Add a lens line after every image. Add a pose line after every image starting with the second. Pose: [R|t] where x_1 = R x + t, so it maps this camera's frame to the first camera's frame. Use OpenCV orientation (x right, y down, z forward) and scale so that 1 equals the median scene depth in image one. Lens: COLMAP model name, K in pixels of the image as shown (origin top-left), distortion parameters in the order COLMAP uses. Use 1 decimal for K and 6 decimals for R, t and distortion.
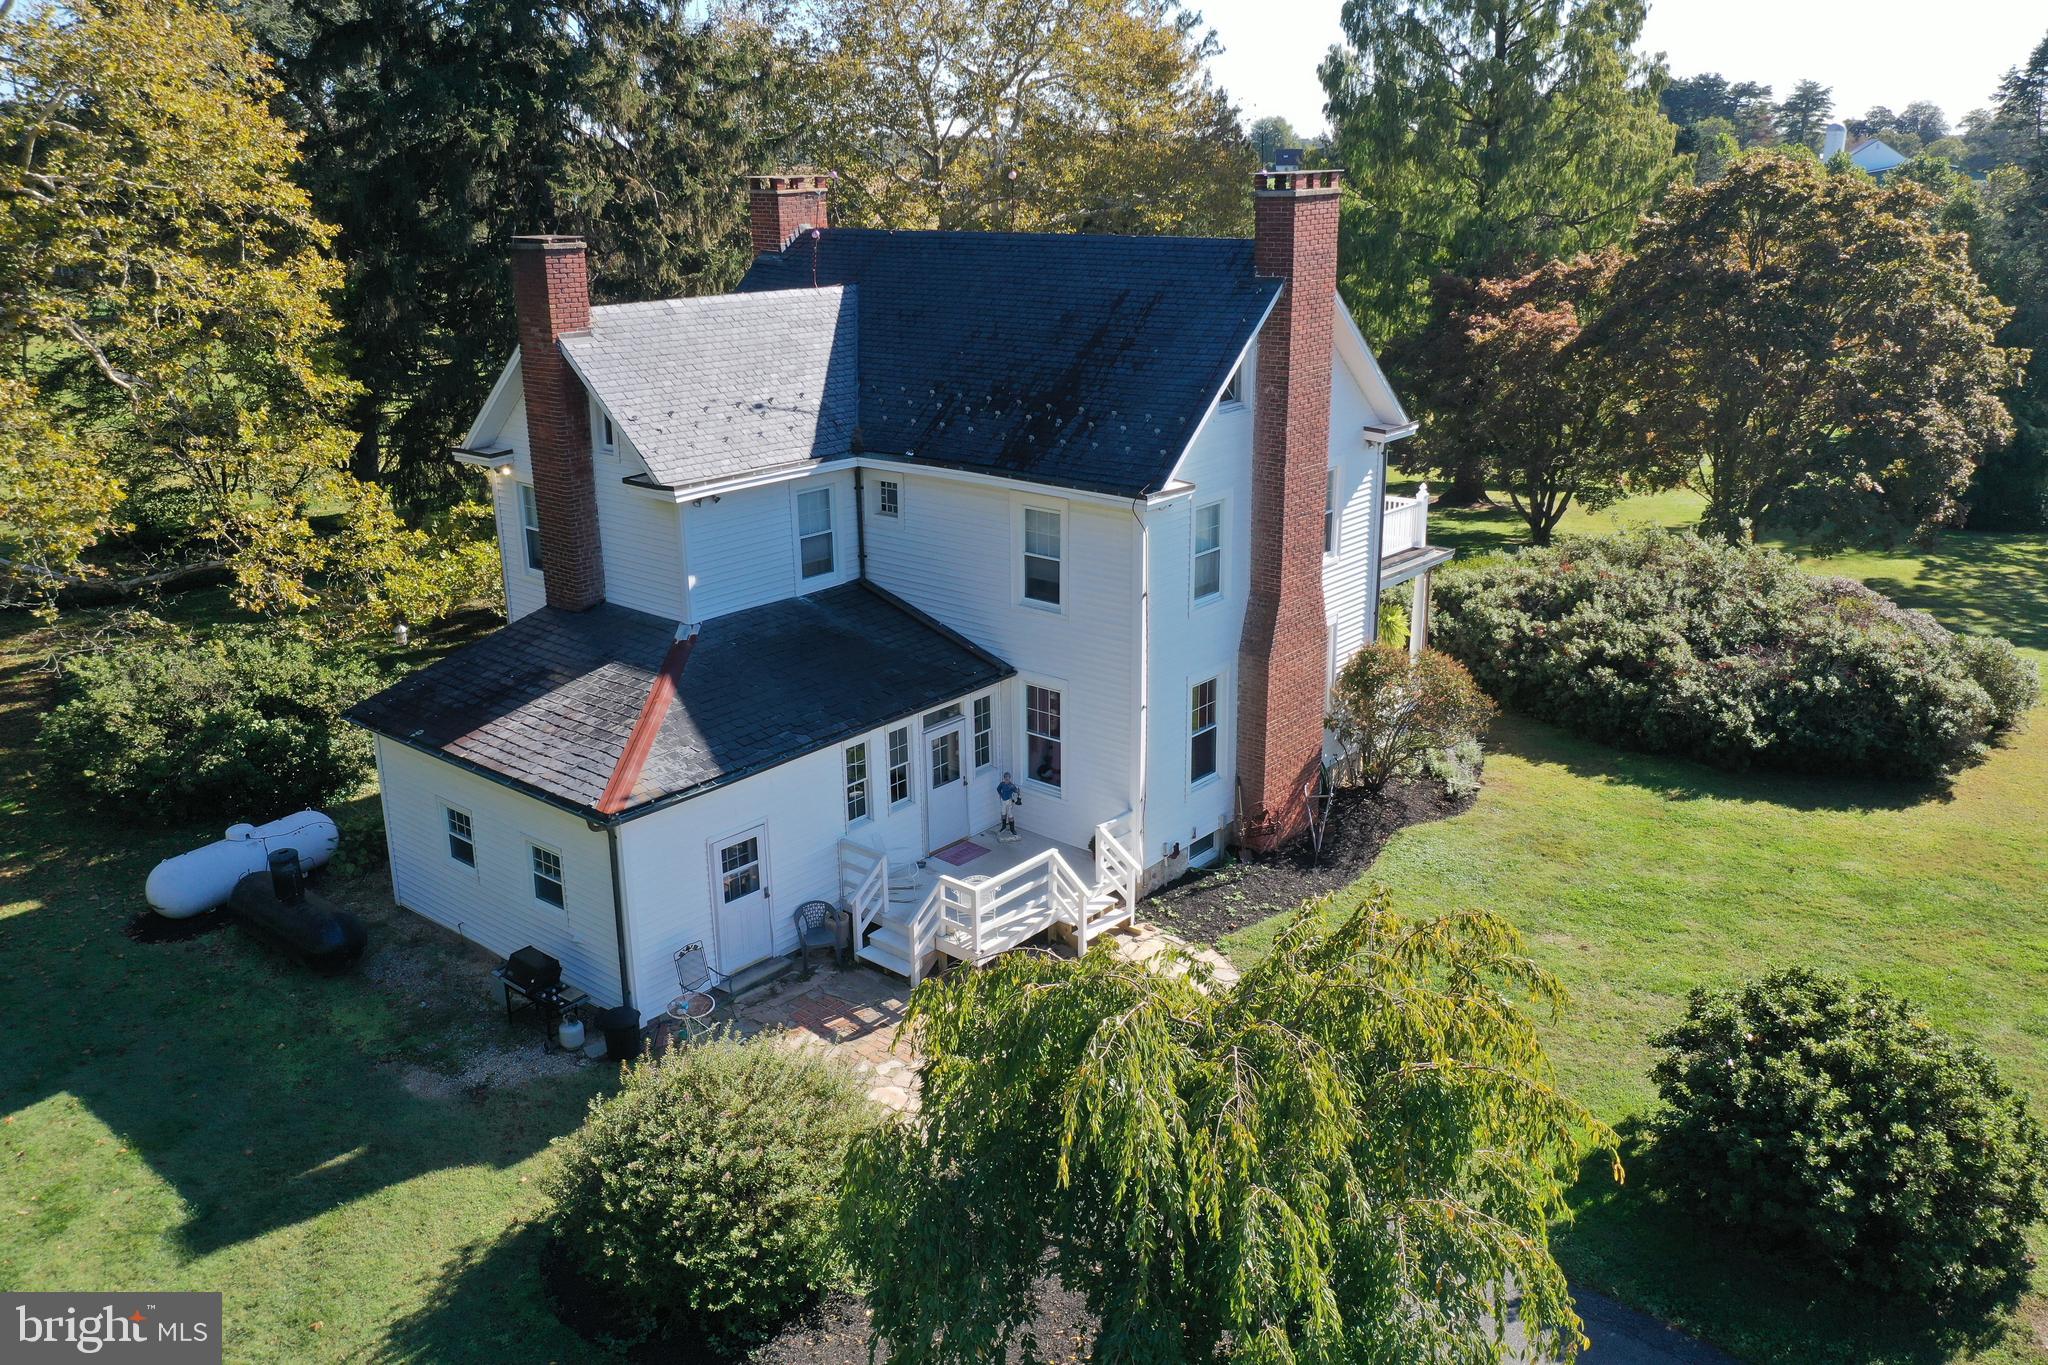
lens RADIAL K [[1605.8, 0, 1024.0], [0, 1605.8, 682.5], [0, 0, 1]] dist [0.007819, -0.001864]
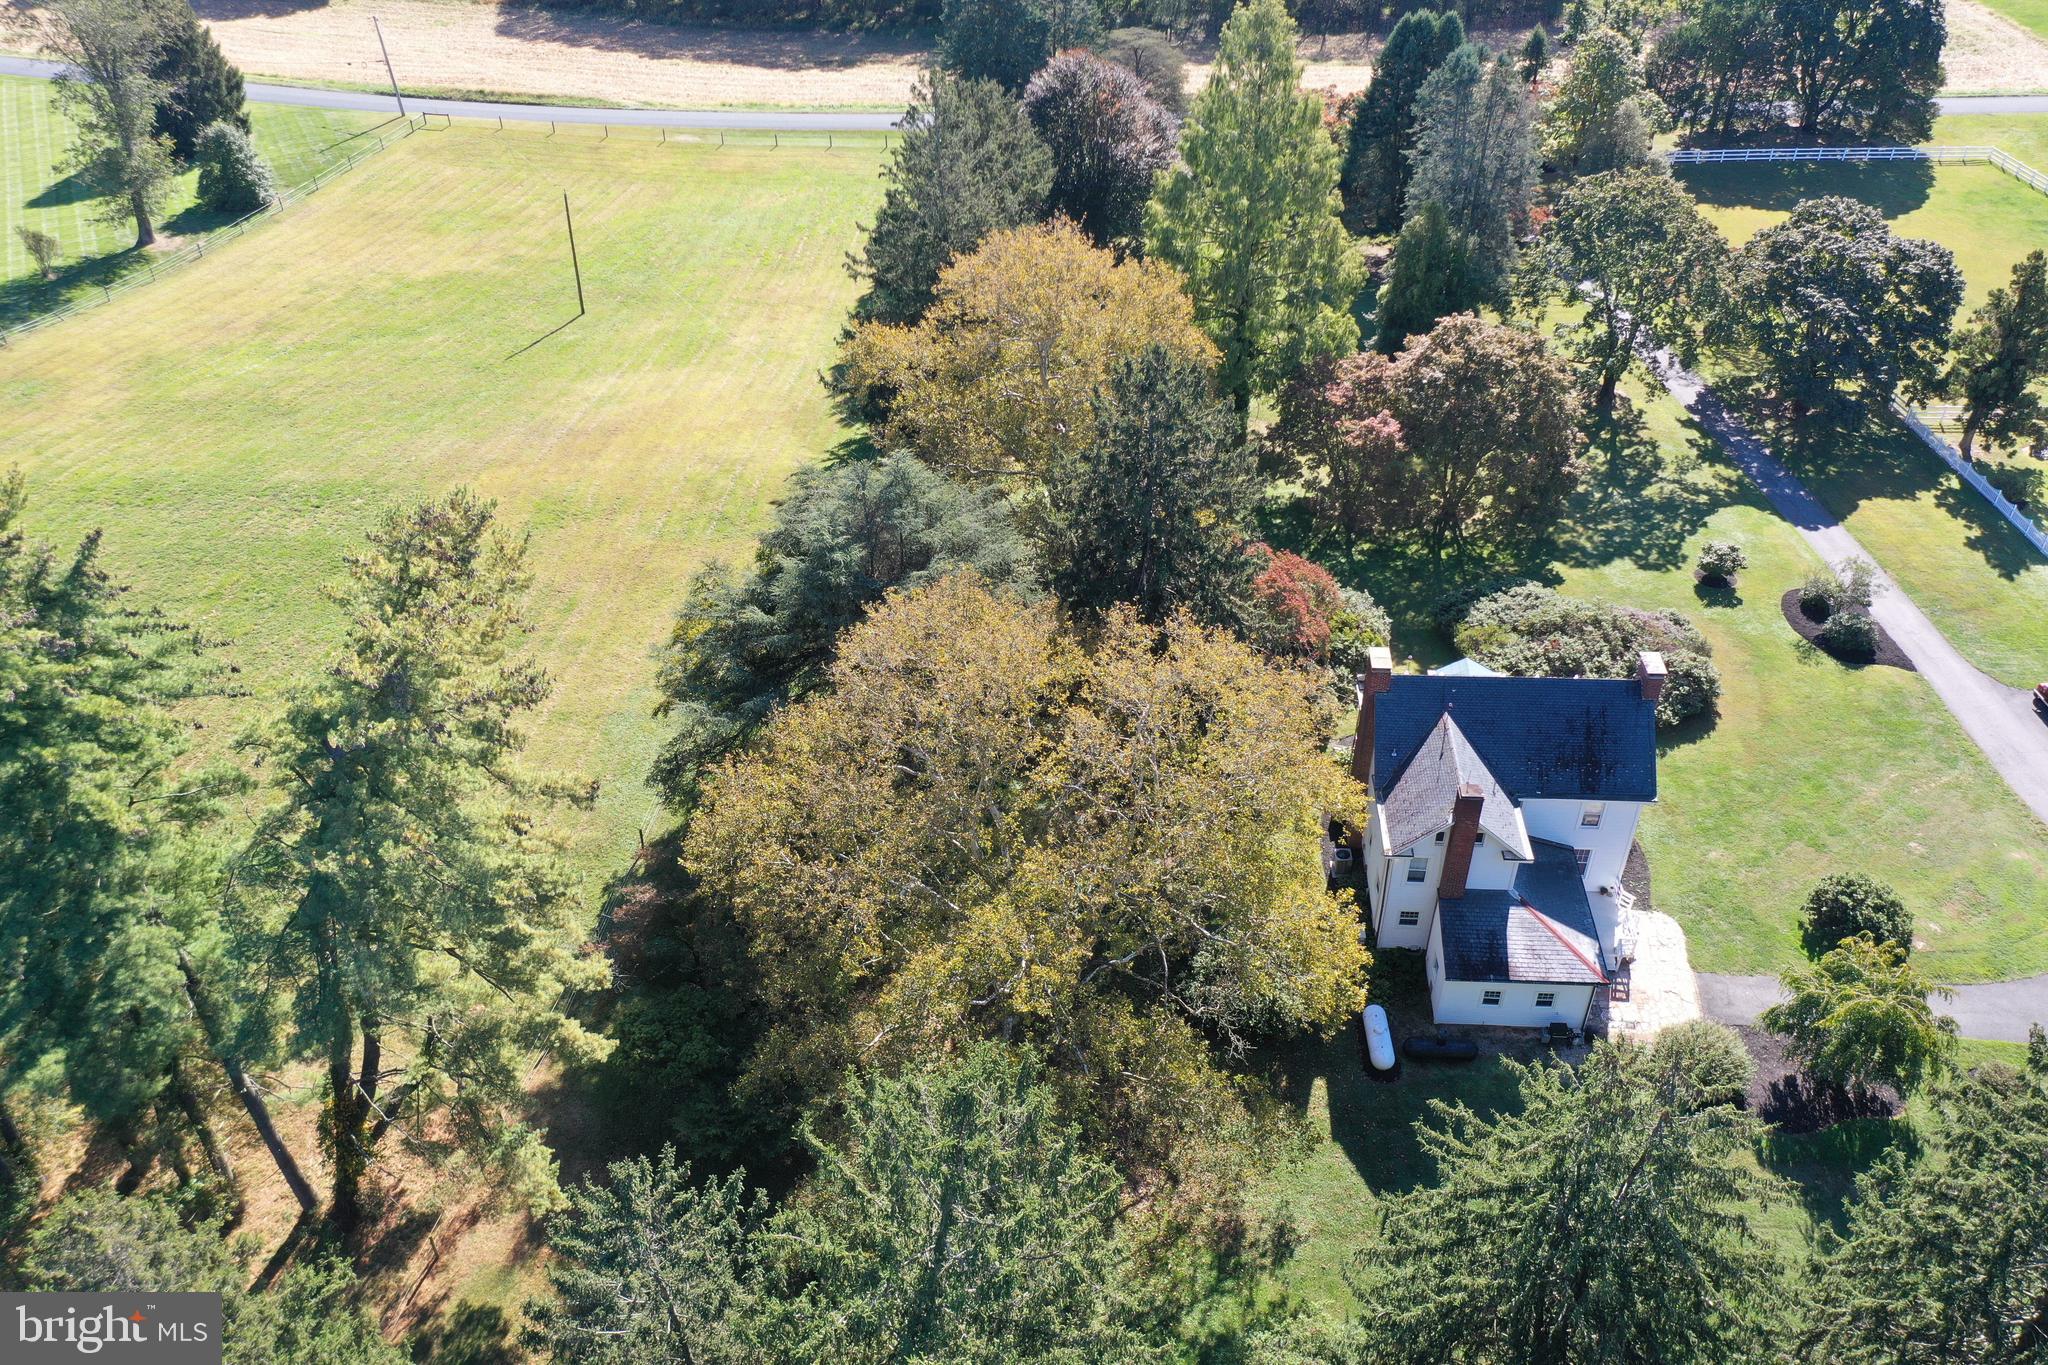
lens RADIAL K [[1605.8, 0, 1024.0], [0, 1605.8, 682.5], [0, 0, 1]] dist [0.007819, -0.001864]
pose [[0.802599, -0.376982, 0.462299, -1.930231], [0.193470, 0.897607, 0.396070, -1.535545], [-0.564274, -0.228444, 0.793353, -0.589159]]
